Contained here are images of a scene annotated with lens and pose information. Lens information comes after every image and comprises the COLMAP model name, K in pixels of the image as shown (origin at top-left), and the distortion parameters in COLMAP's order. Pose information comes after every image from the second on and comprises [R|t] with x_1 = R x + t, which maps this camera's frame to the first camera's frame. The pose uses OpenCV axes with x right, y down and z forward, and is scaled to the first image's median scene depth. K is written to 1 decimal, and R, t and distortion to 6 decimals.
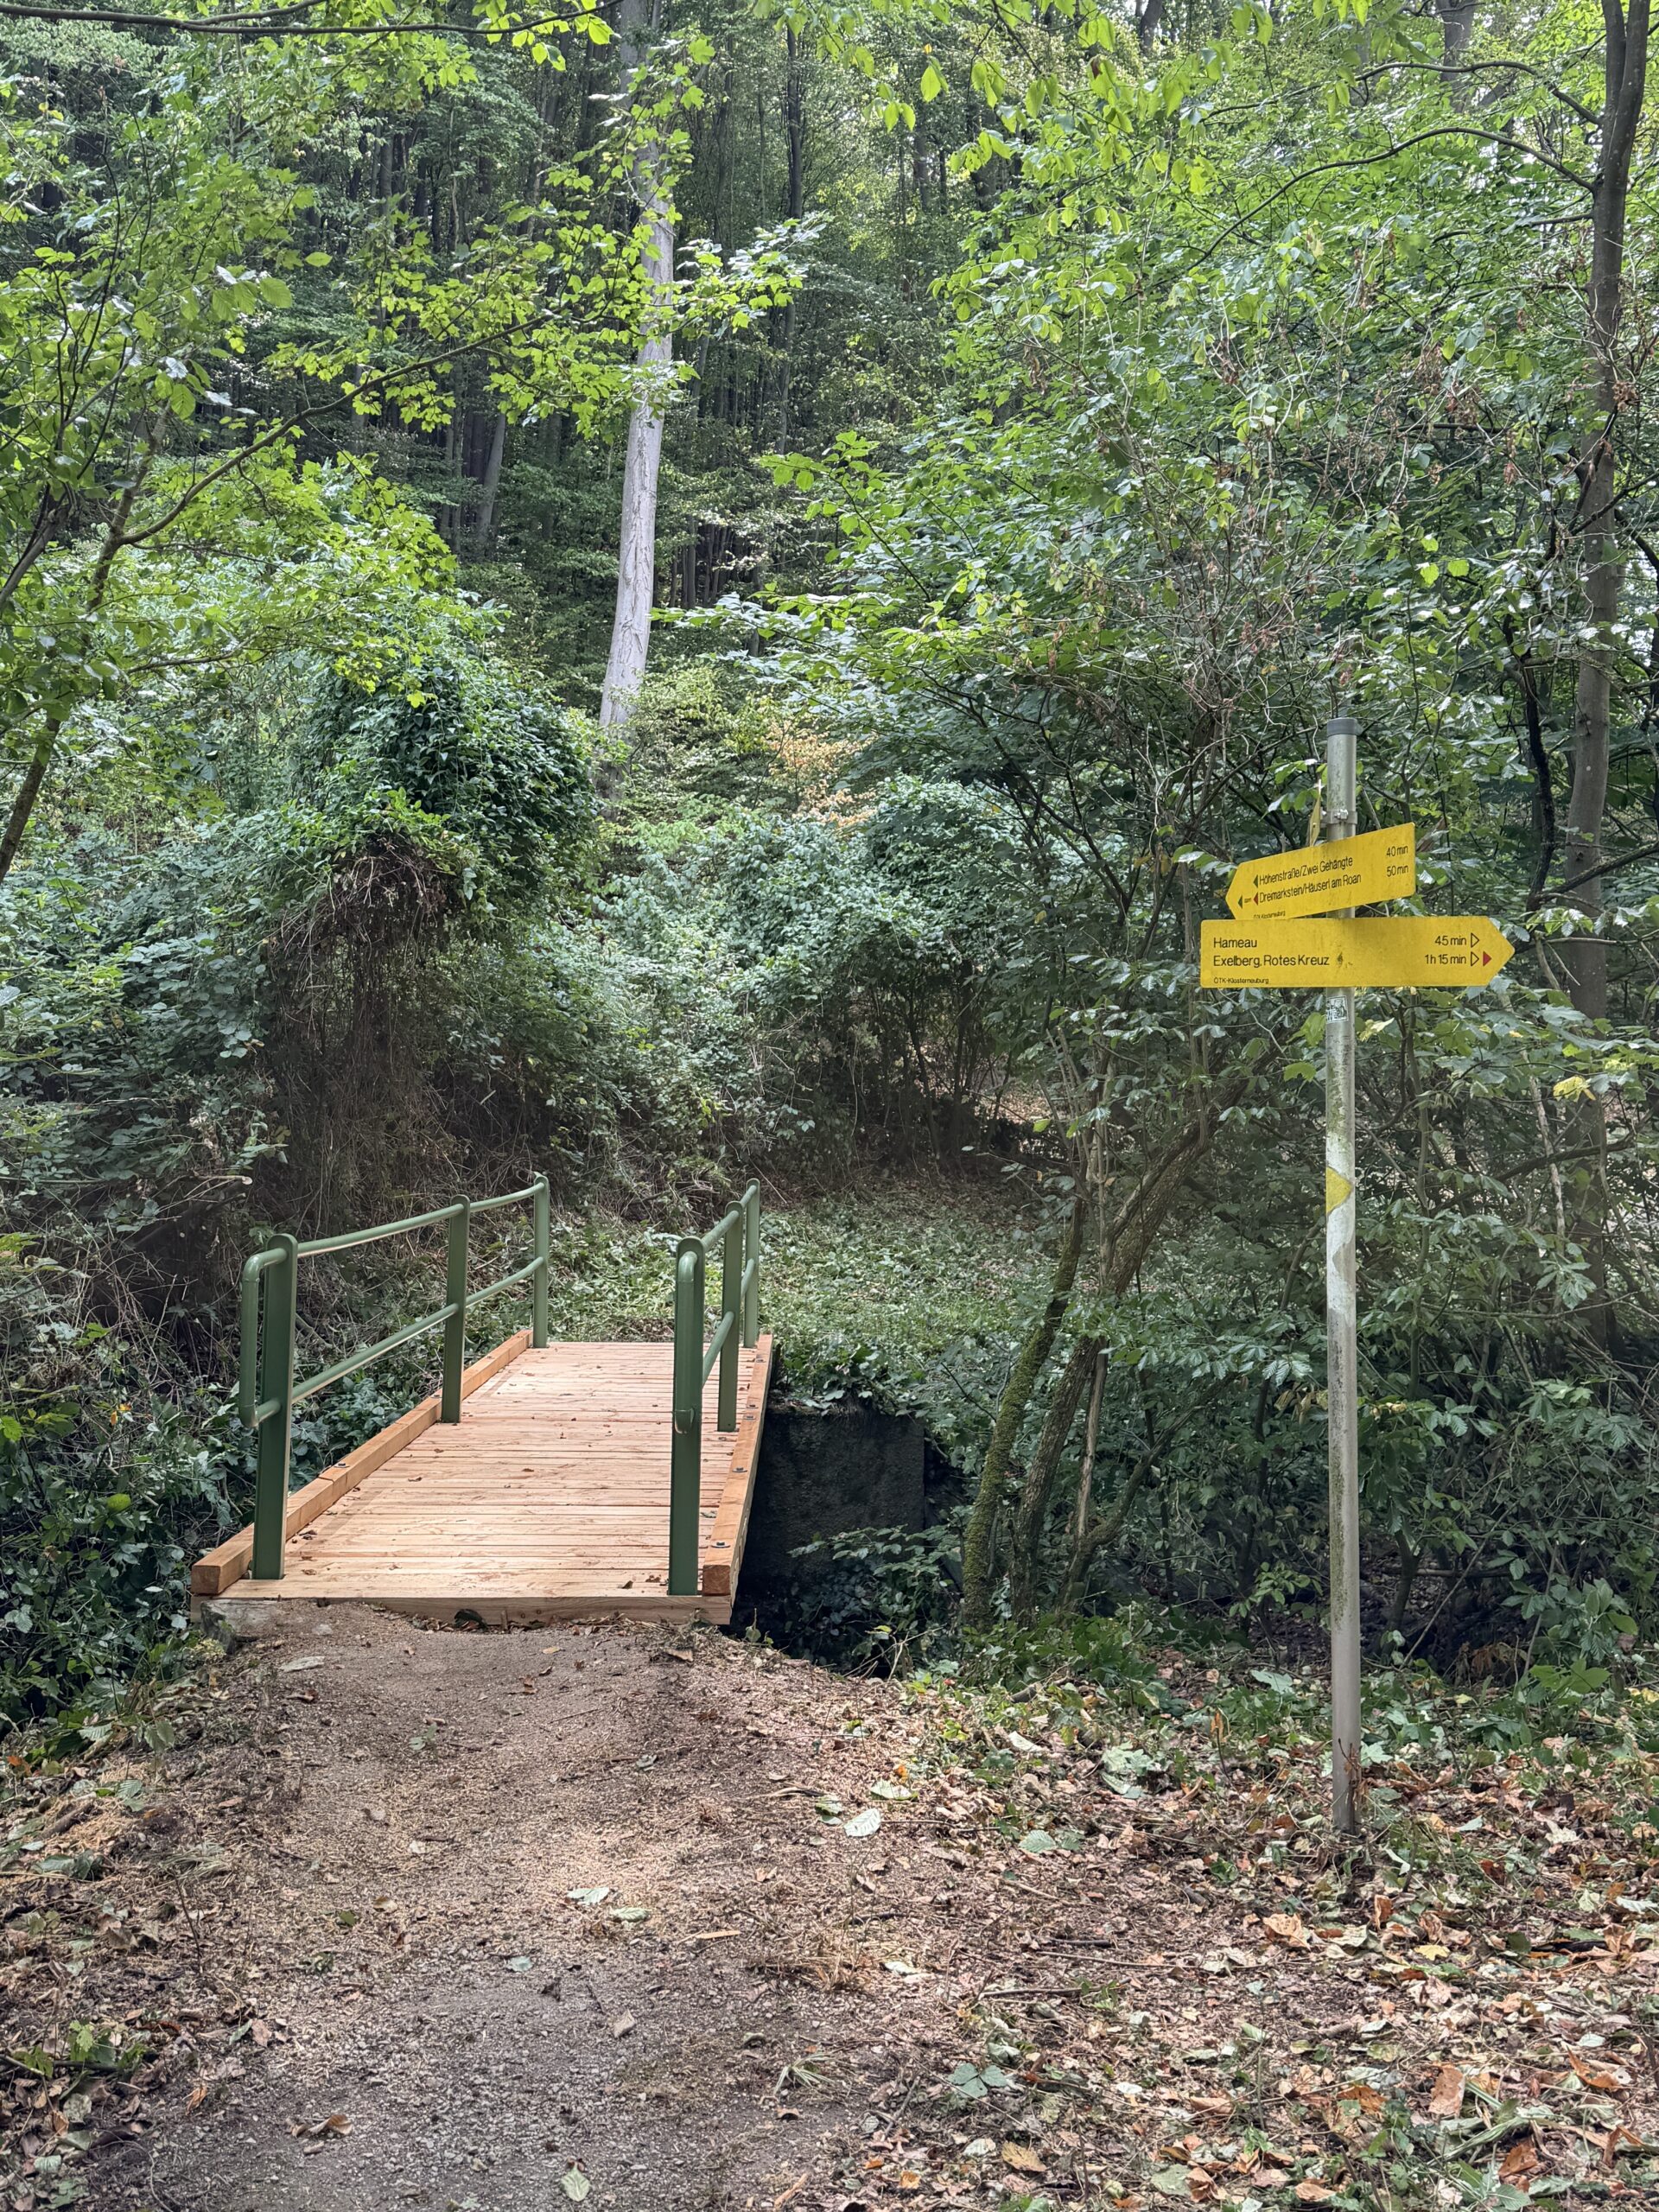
lens RADIAL K [[1989.7, 0, 829.5], [0, 1989.7, 1106.0], [0, 0, 1]] dist [0.172399, -0.309438]
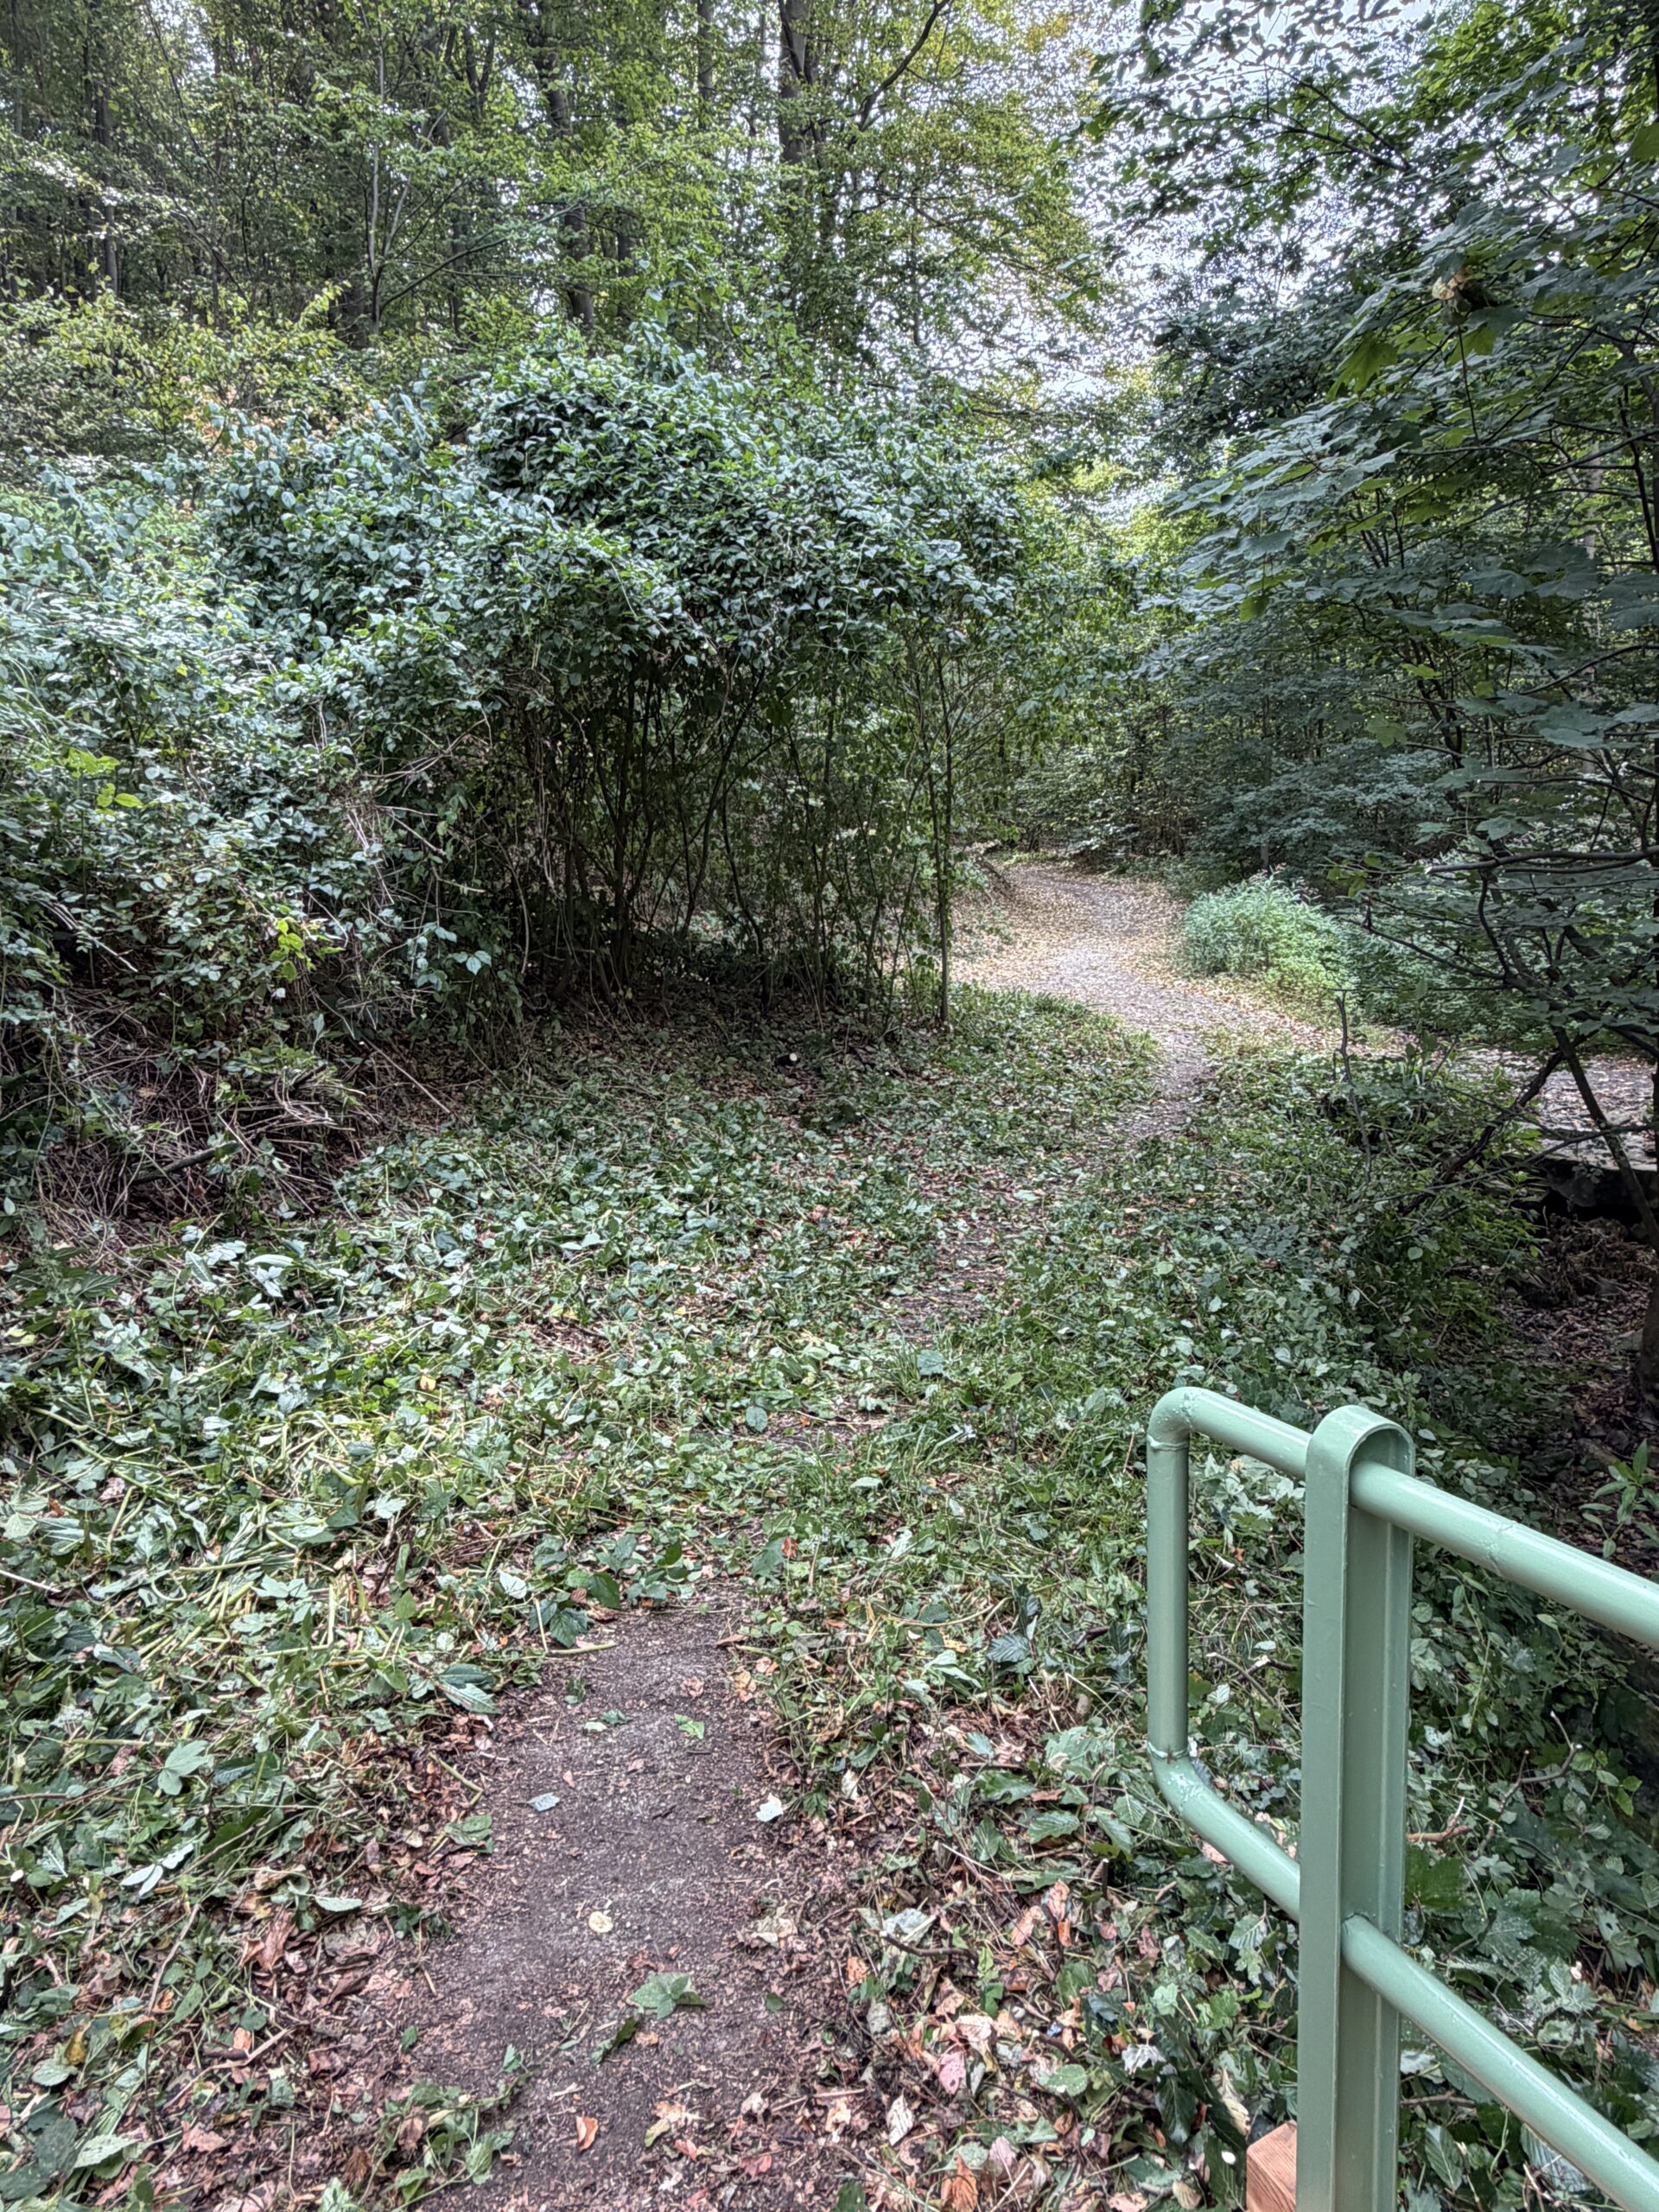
lens RADIAL K [[1331.9, 0, 829.5], [0, 1331.9, 1106.0], [0, 0, 1]] dist [-0.001978, 0.000041]
pose [[0.902345, -0.106581, 0.417629, -0.106560], [0.046470, 0.987353, 0.151573, -0.001782], [-0.428502, -0.117363, 0.895886, 0.888326]]
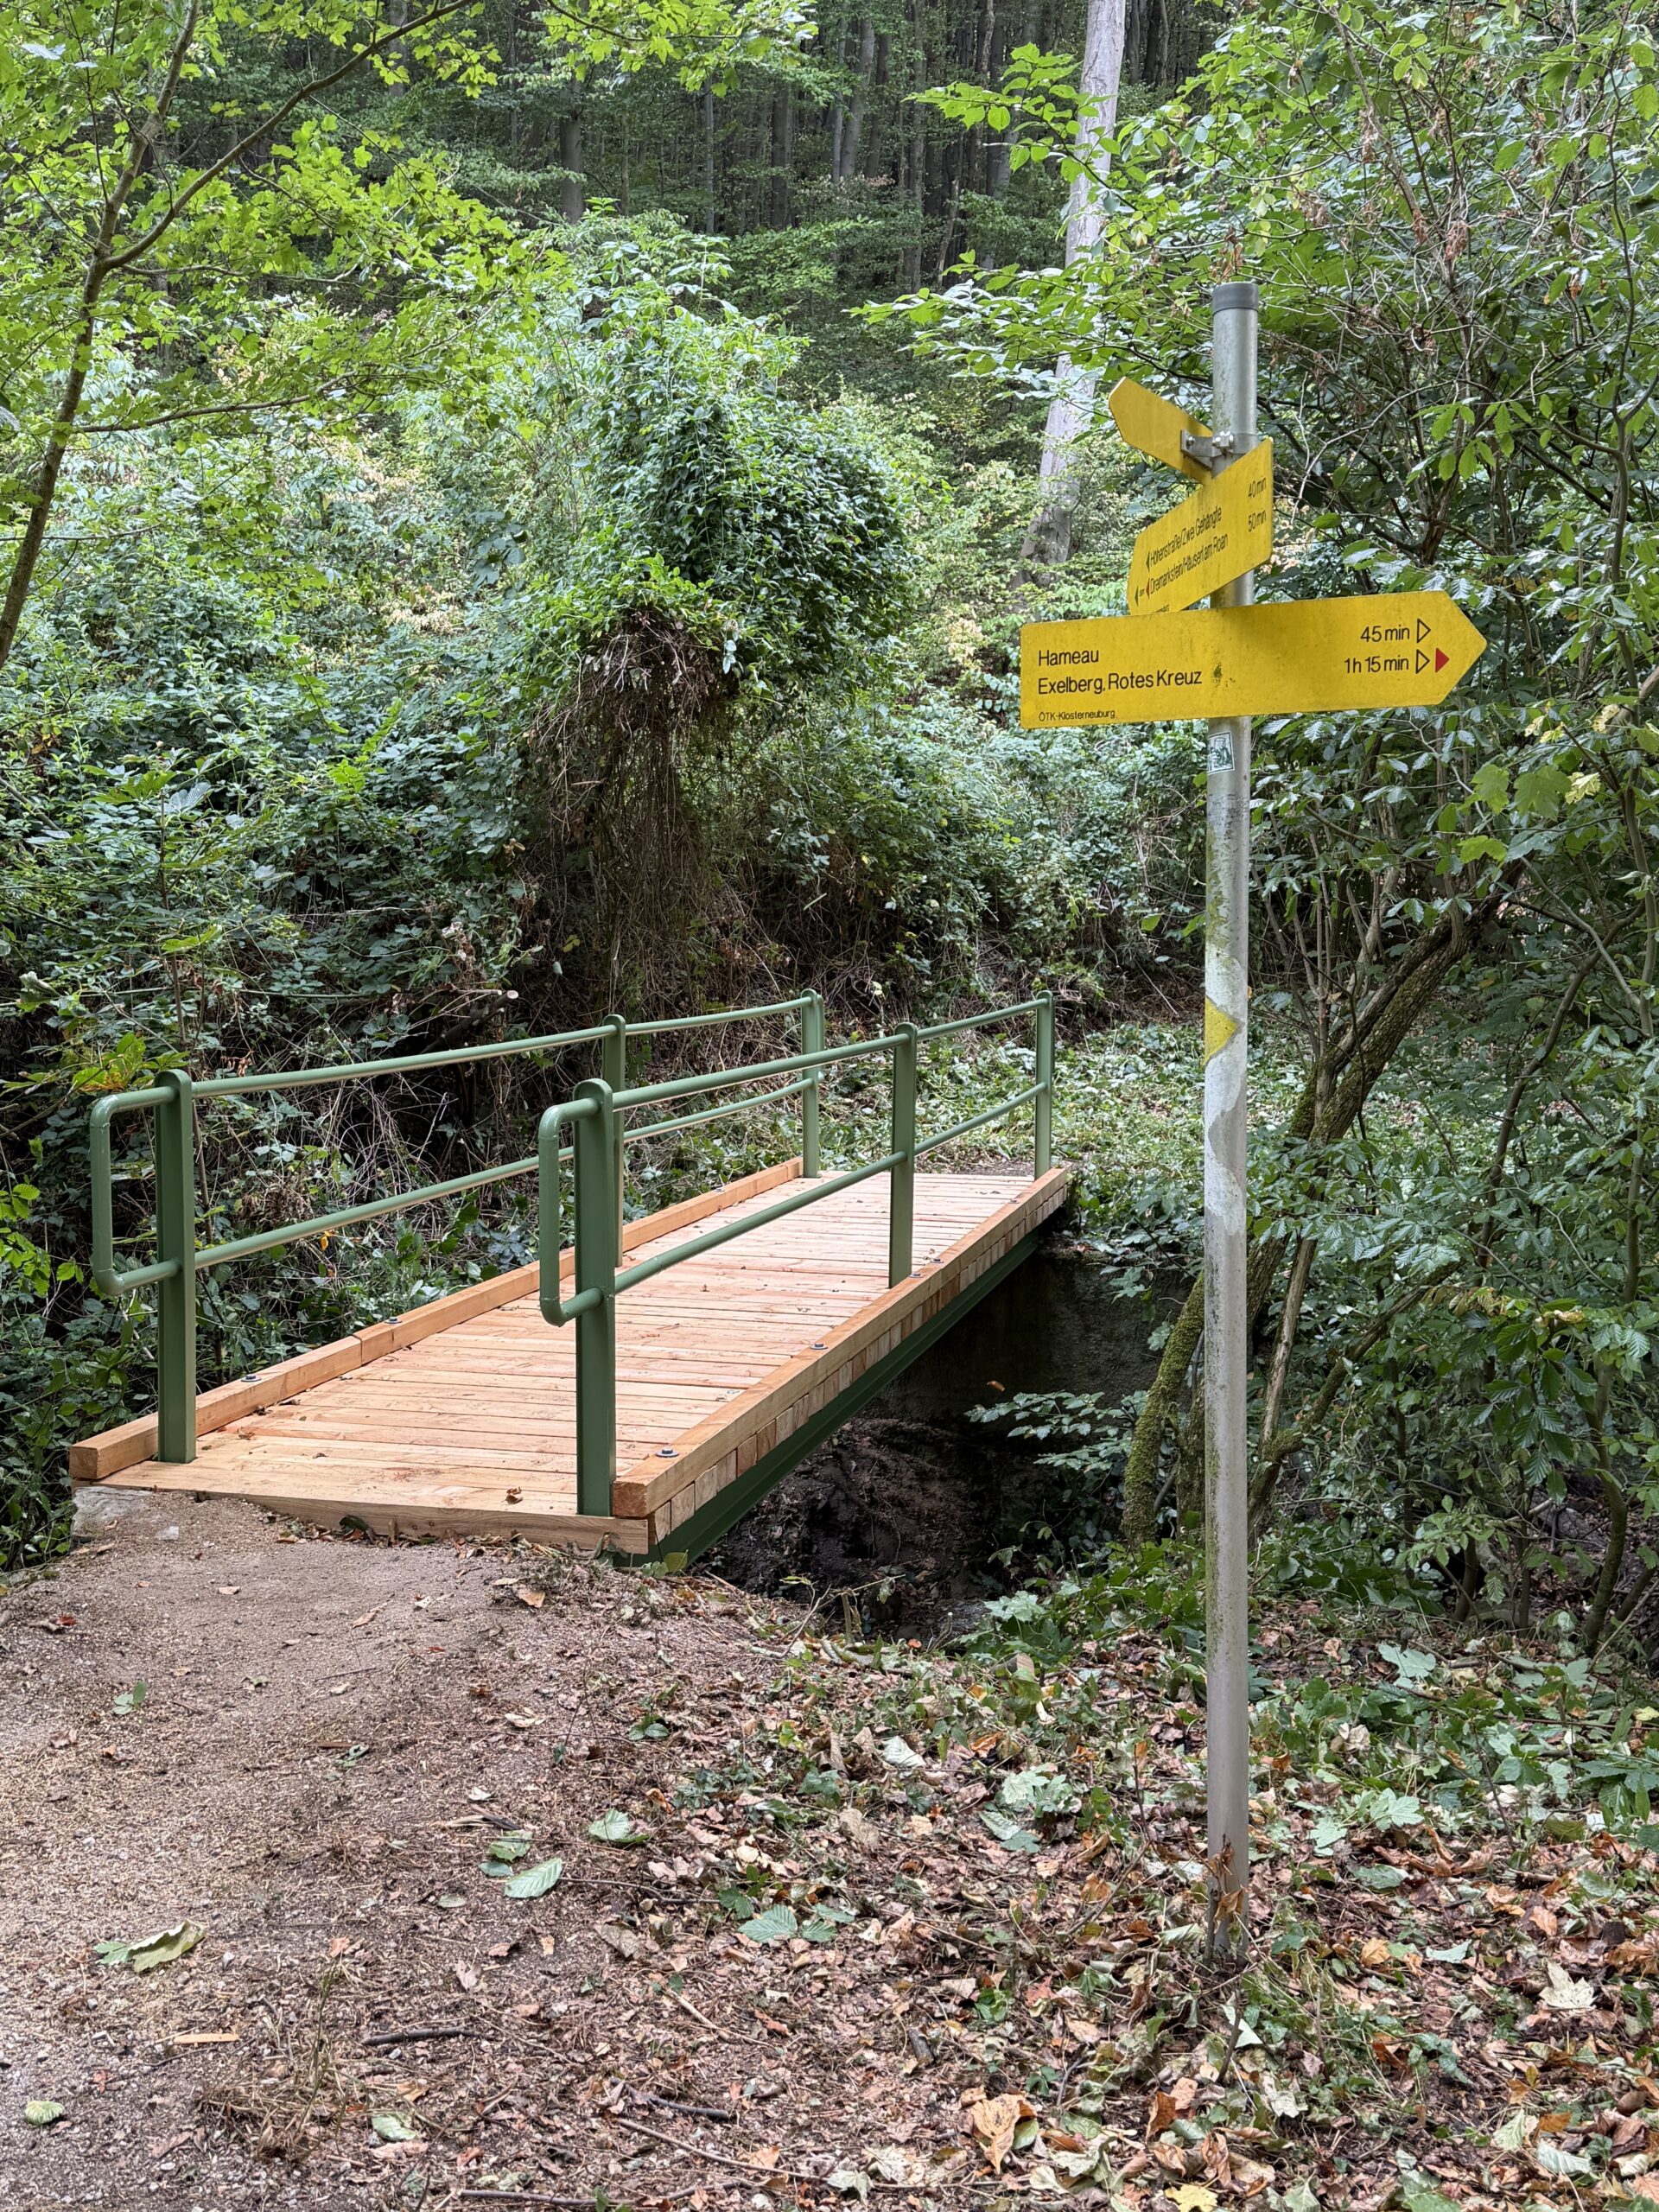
lens RADIAL K [[2032.7, 0, 834.7], [0, 2032.7, 1132.2], [0, 0, 1]] dist [0.175513, -0.319586]
pose [[0.962023, 0.013526, -0.272633, 0.111343], [0.016659, 0.994001, 0.108099, 0.000269], [0.272460, -0.108535, 0.956026, 0.112534]]
